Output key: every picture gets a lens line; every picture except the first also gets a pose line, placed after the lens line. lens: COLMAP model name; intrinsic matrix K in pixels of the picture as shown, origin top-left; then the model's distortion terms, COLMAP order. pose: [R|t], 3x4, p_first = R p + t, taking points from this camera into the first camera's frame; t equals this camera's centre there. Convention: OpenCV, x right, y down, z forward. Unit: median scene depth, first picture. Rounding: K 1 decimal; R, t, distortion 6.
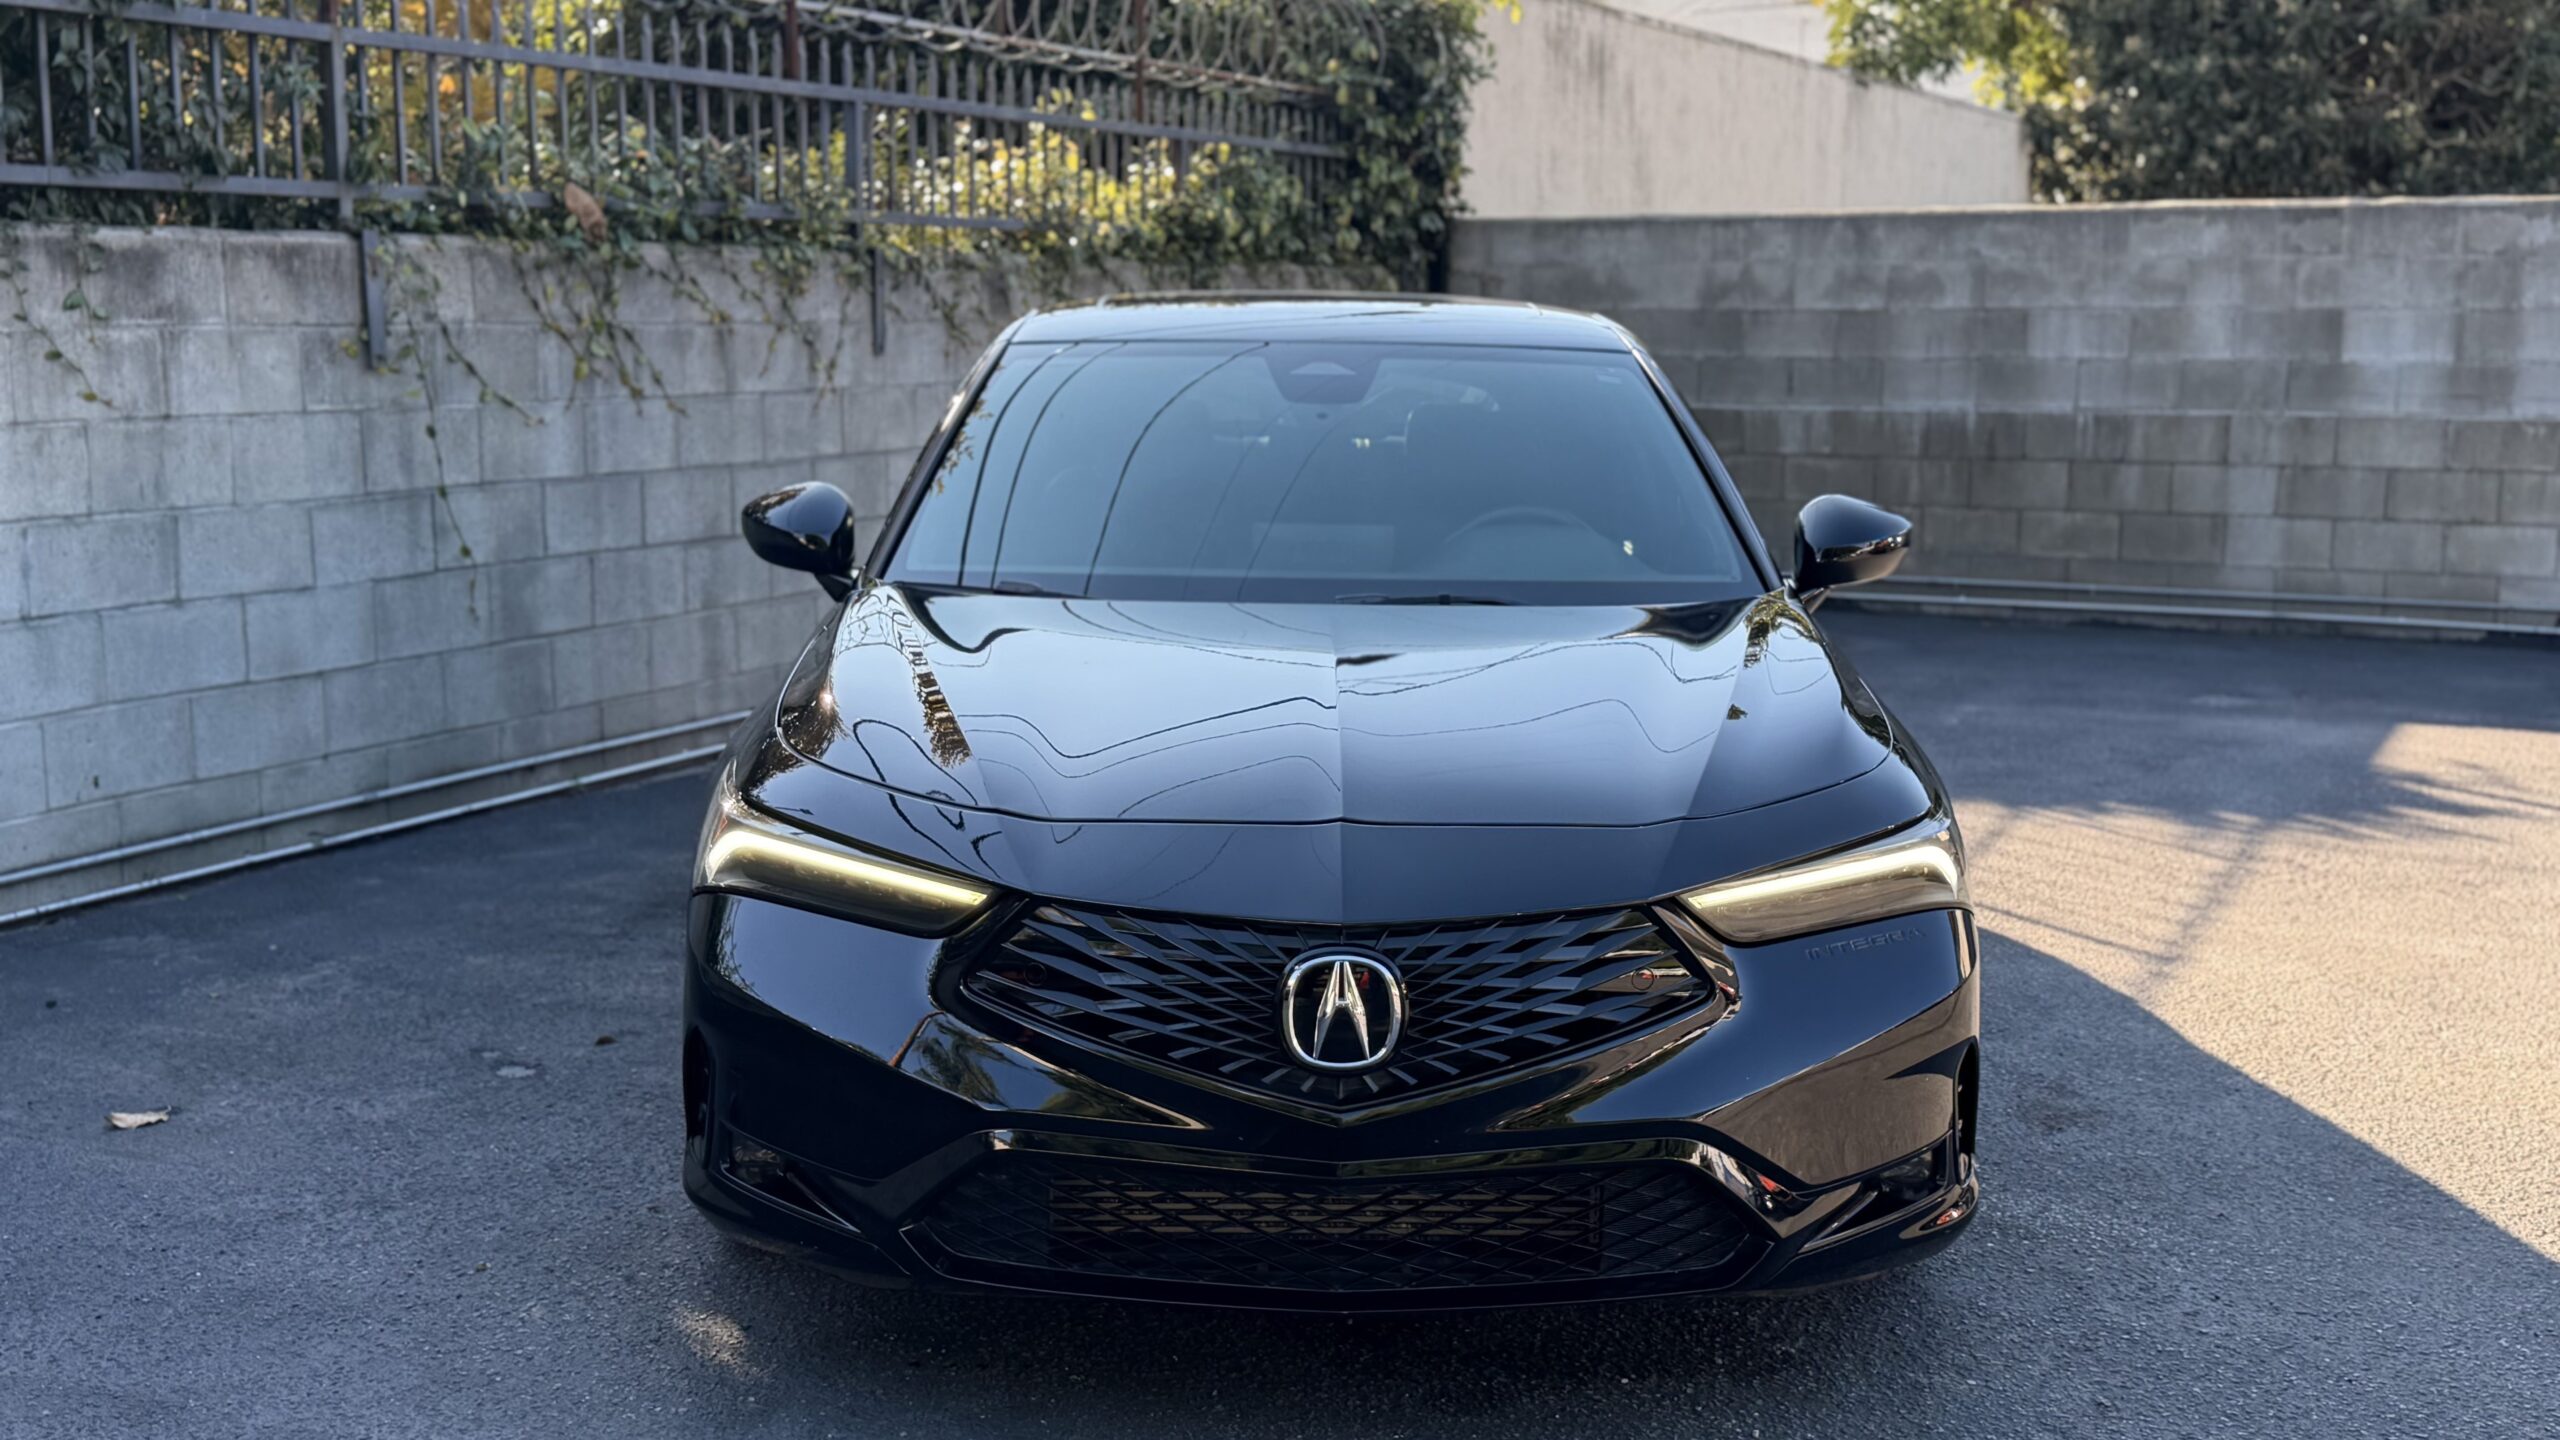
lens RADIAL K [[2740.0, 0, 1275.7], [0, 2740.0, 723.8], [0, 0, 1]] dist [0.214327, -0.501446]
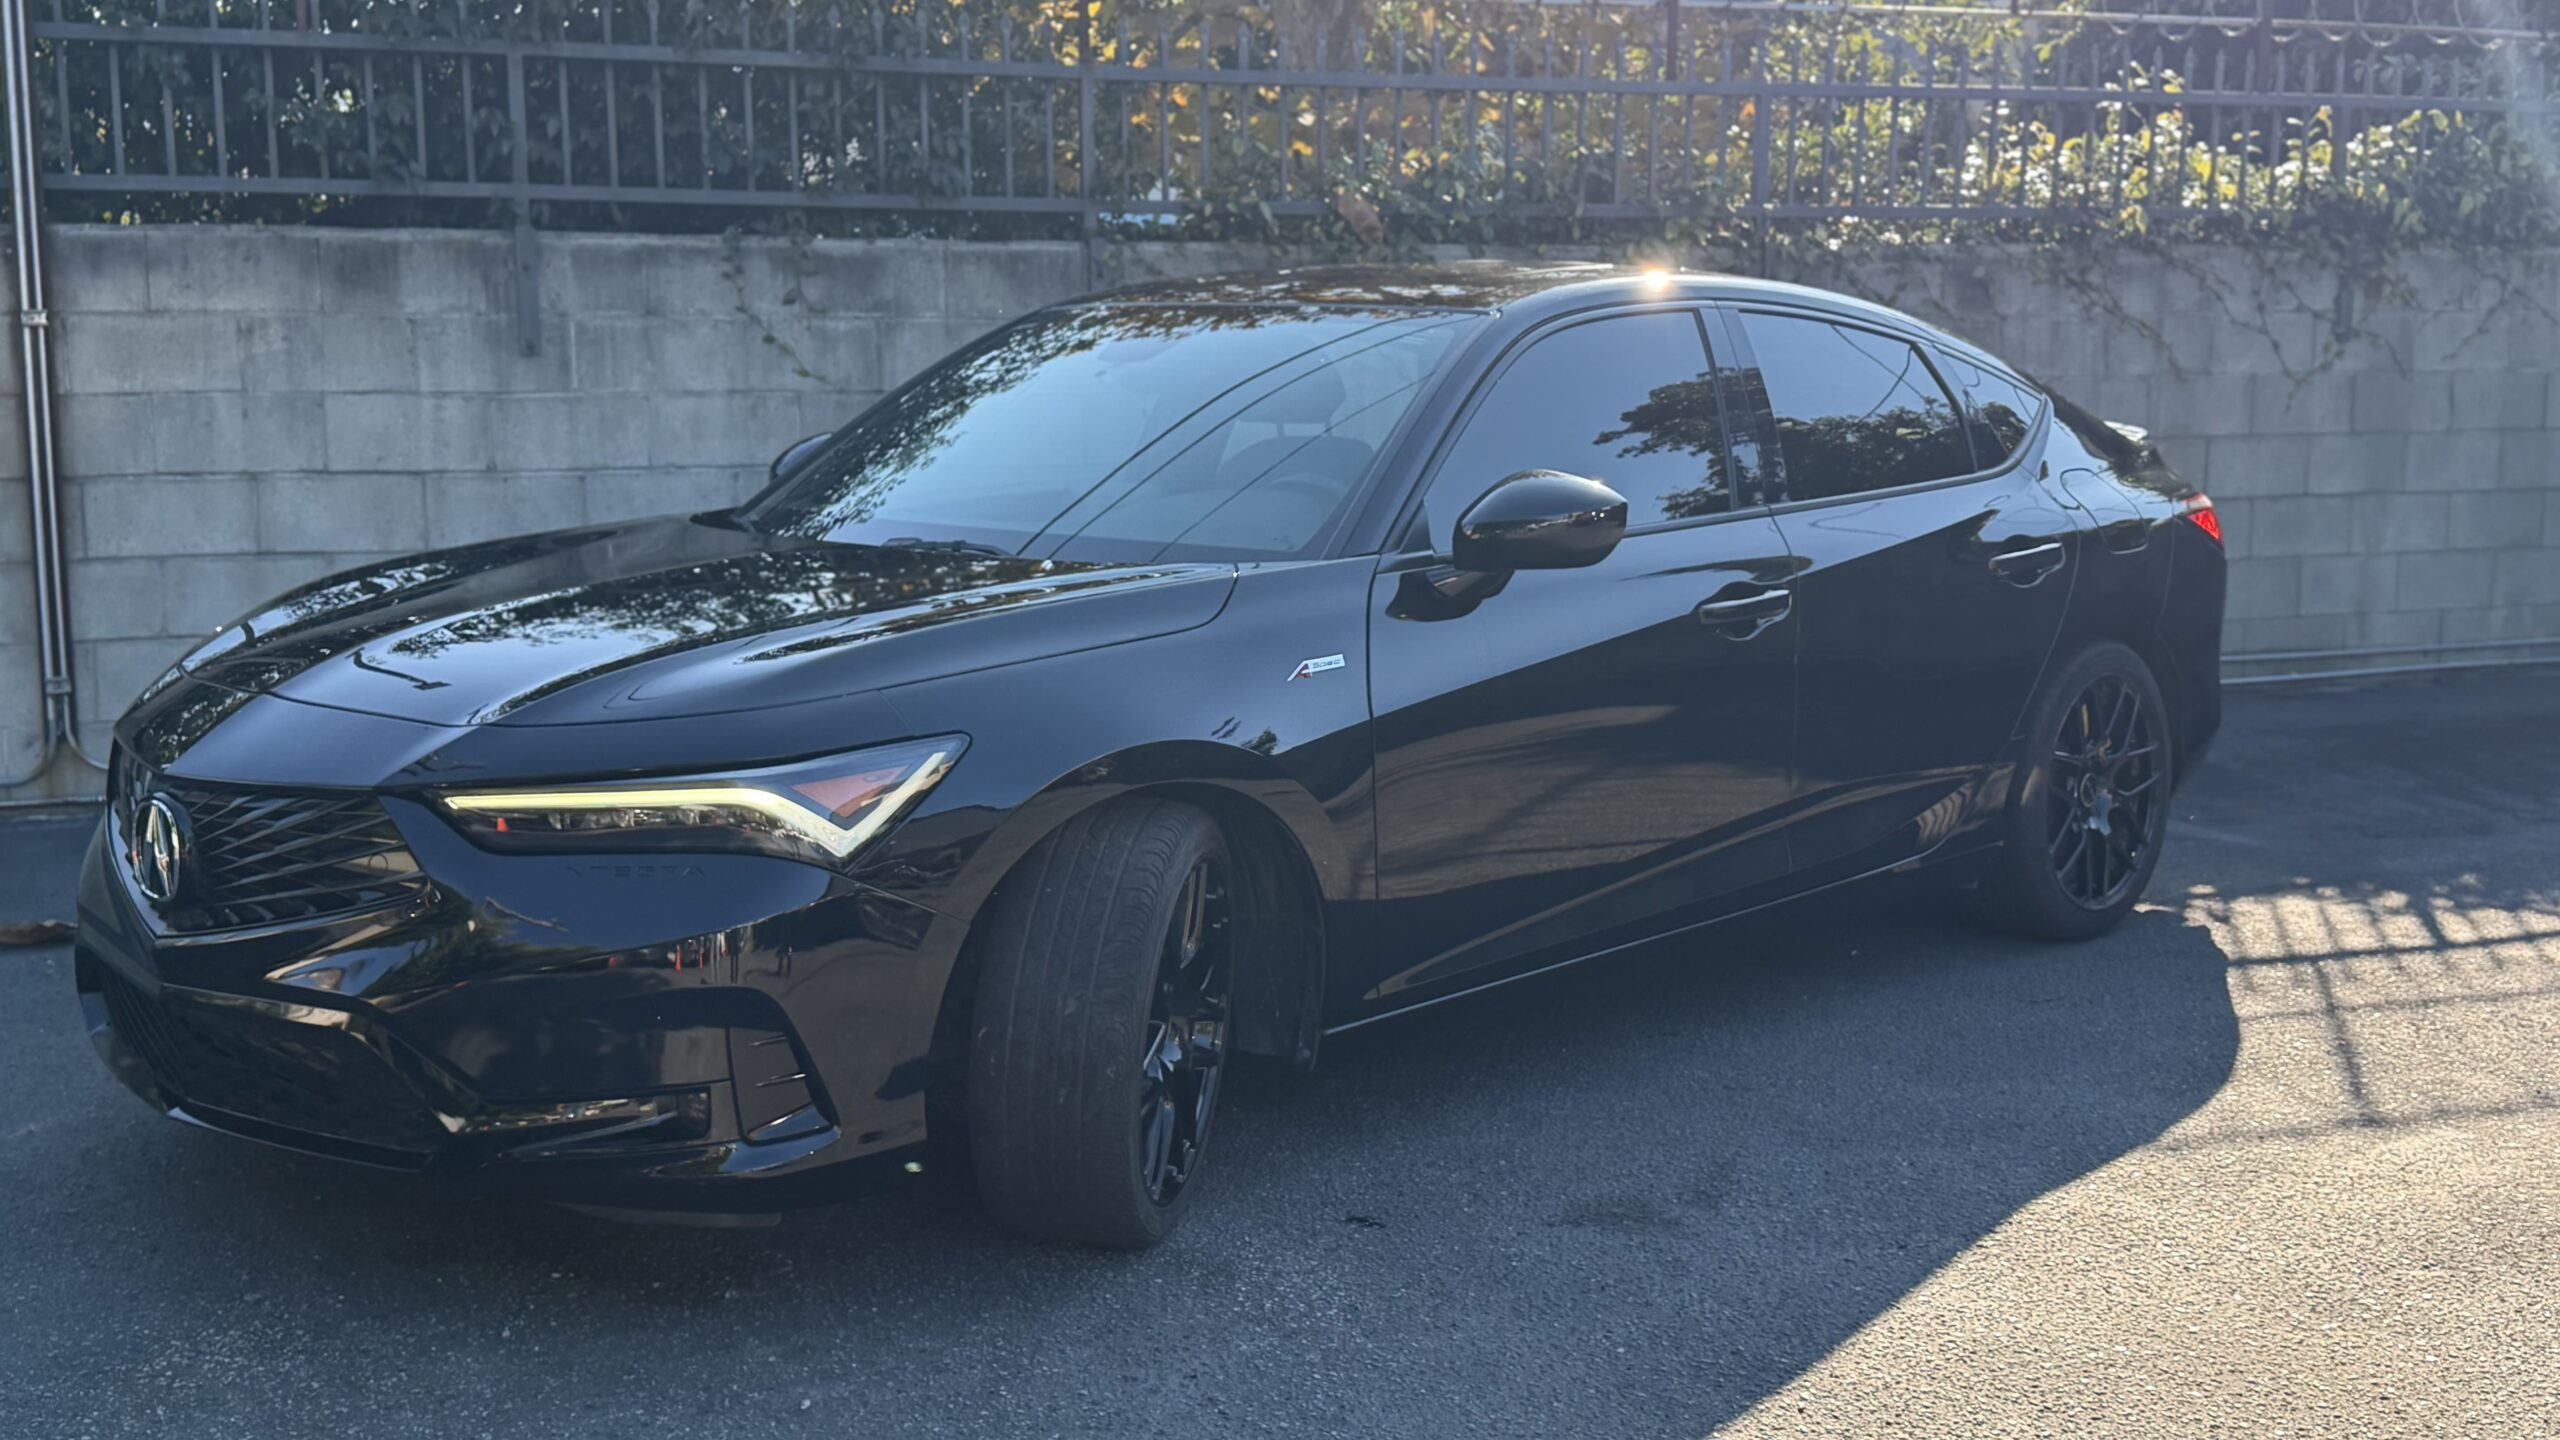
lens RADIAL K [[2740.0, 0, 1275.7], [0, 2740.0, 723.8], [0, 0, 1]] dist [0.214327, -0.501446]
pose [[0.715811, 0.095164, -0.691779, 0.432473], [-0.103800, 0.994165, 0.029356, -0.012143], [0.690536, 0.050793, 0.721512, 0.175585]]
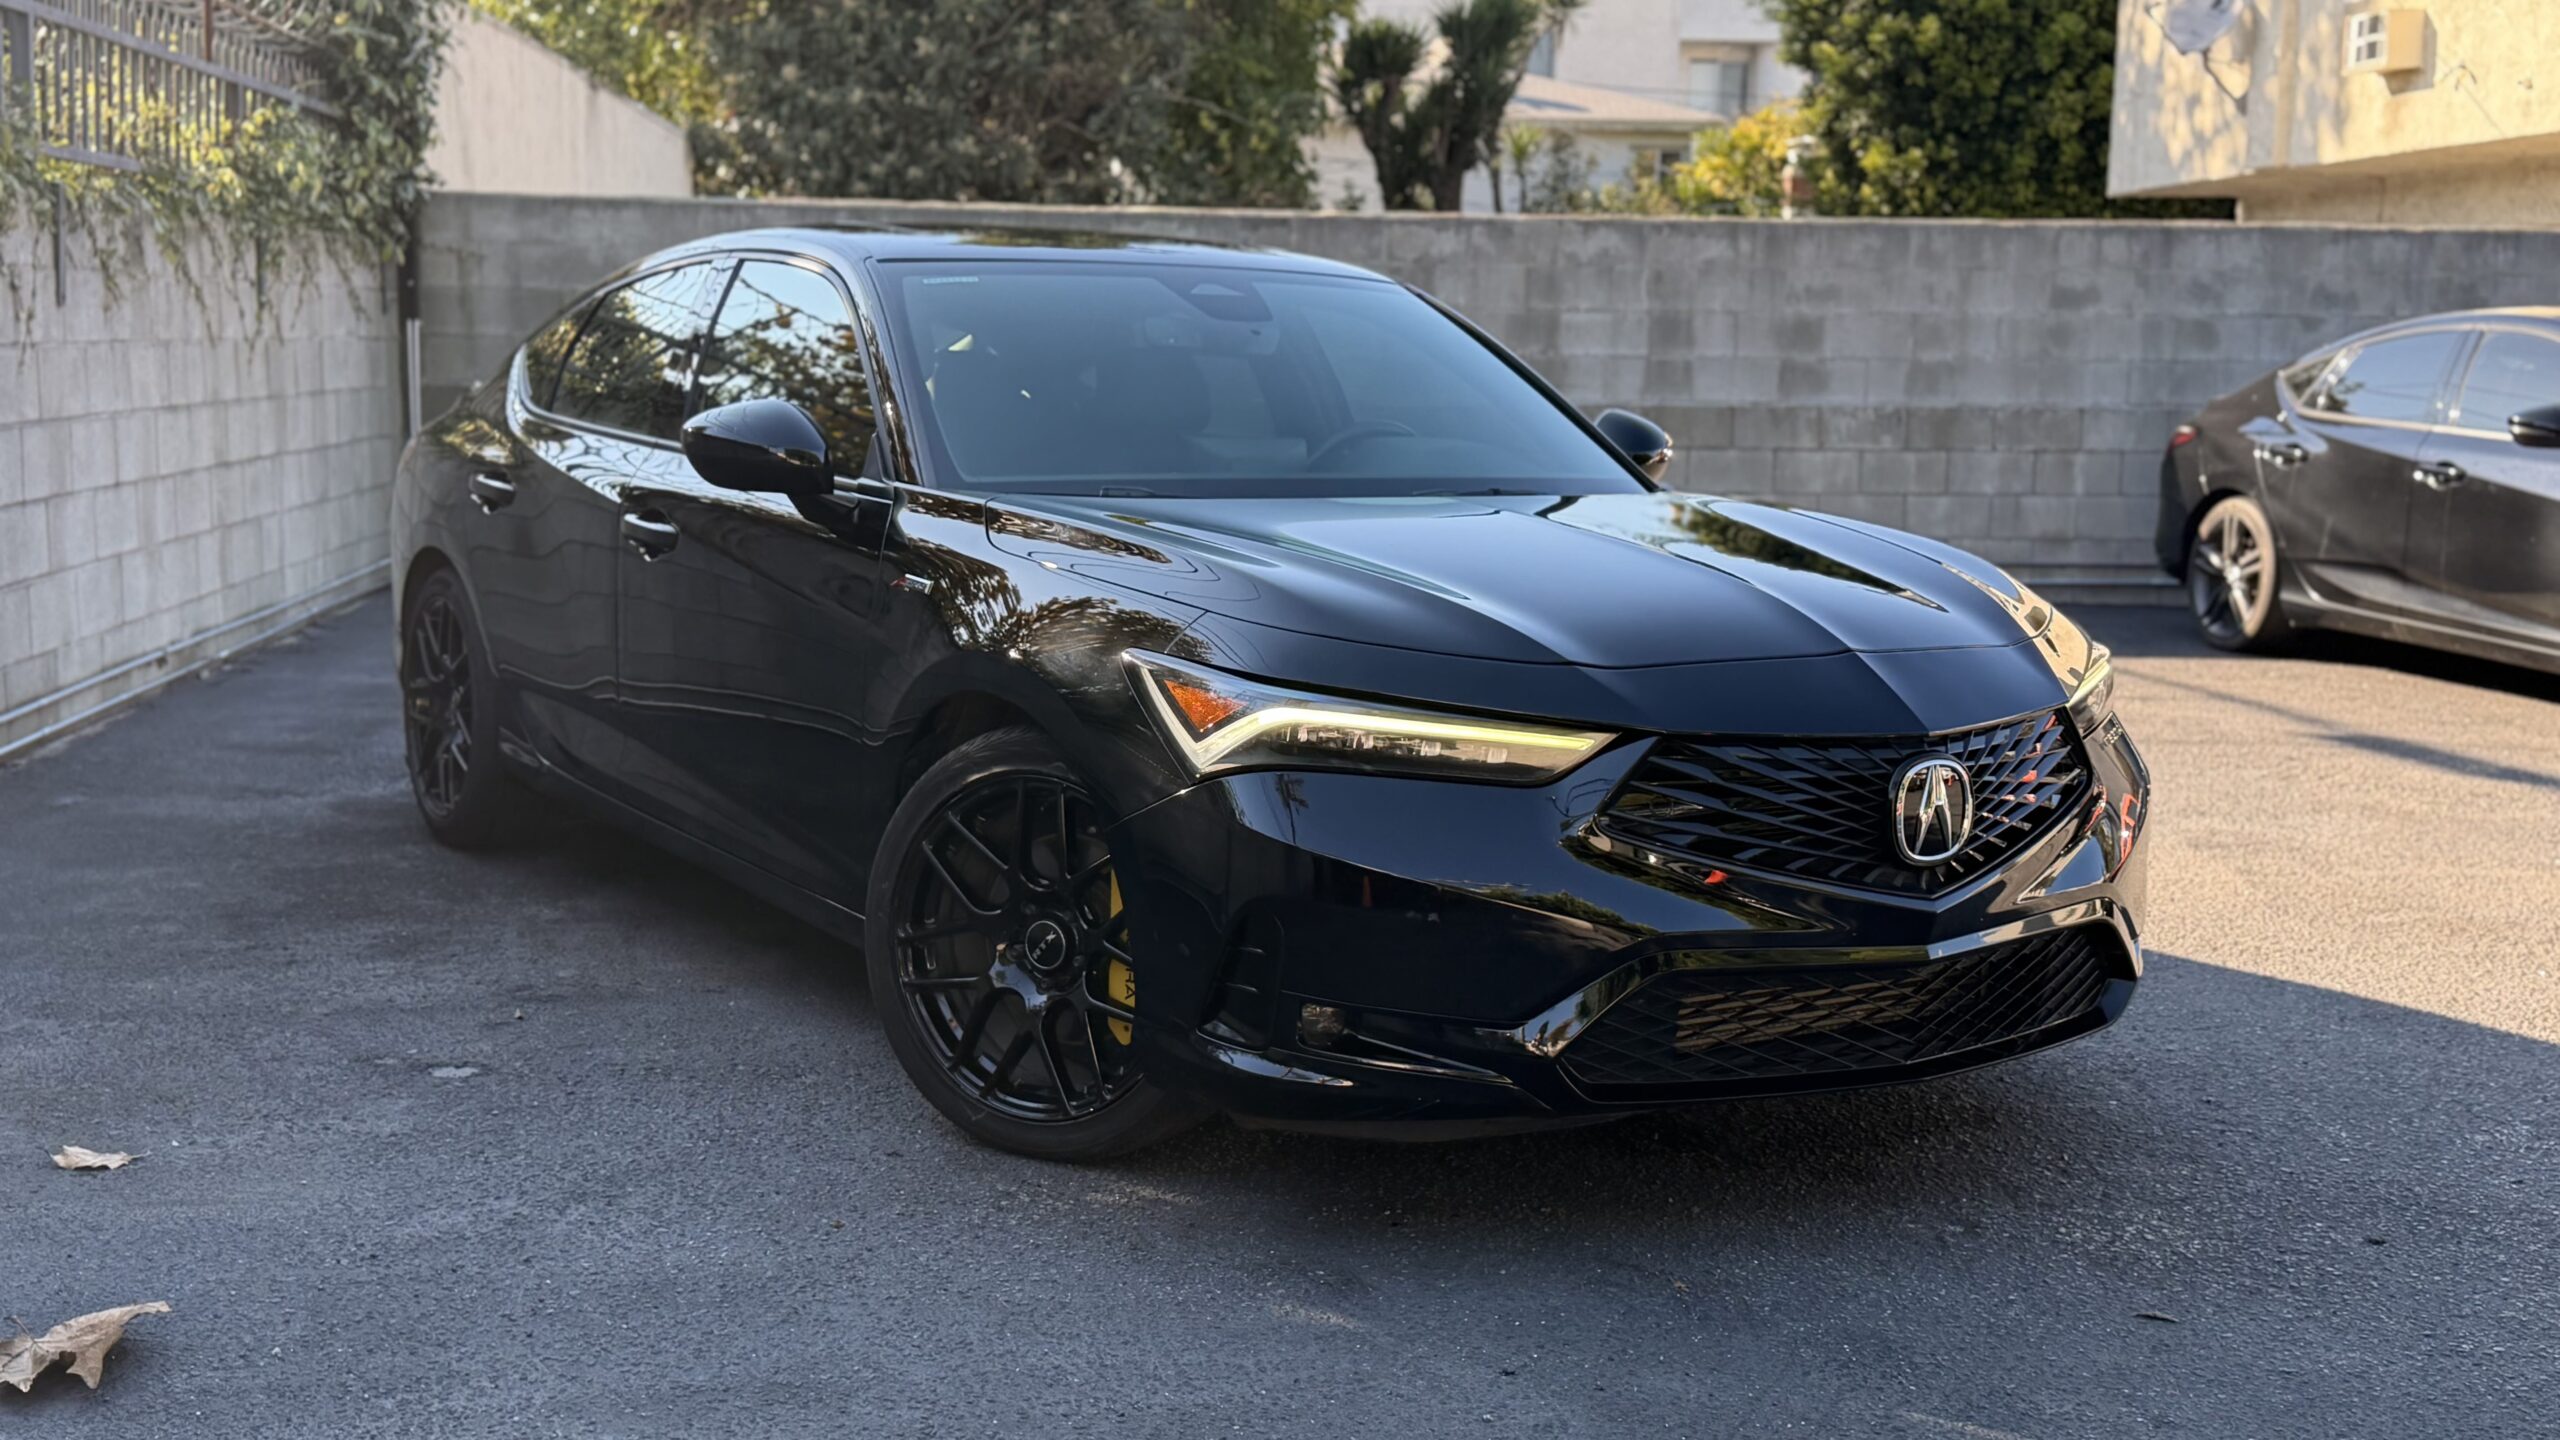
lens RADIAL K [[2726.4, 0, 1275.7], [0, 2726.4, 704.5], [0, 0, 1]] dist [0.238575, -0.580272]
pose [[0.847719, -0.060582, 0.526976, -0.293362], [0.069526, 0.997576, 0.002840, 0.014468], [-0.525870, 0.034231, 0.849876, 0.065329]]
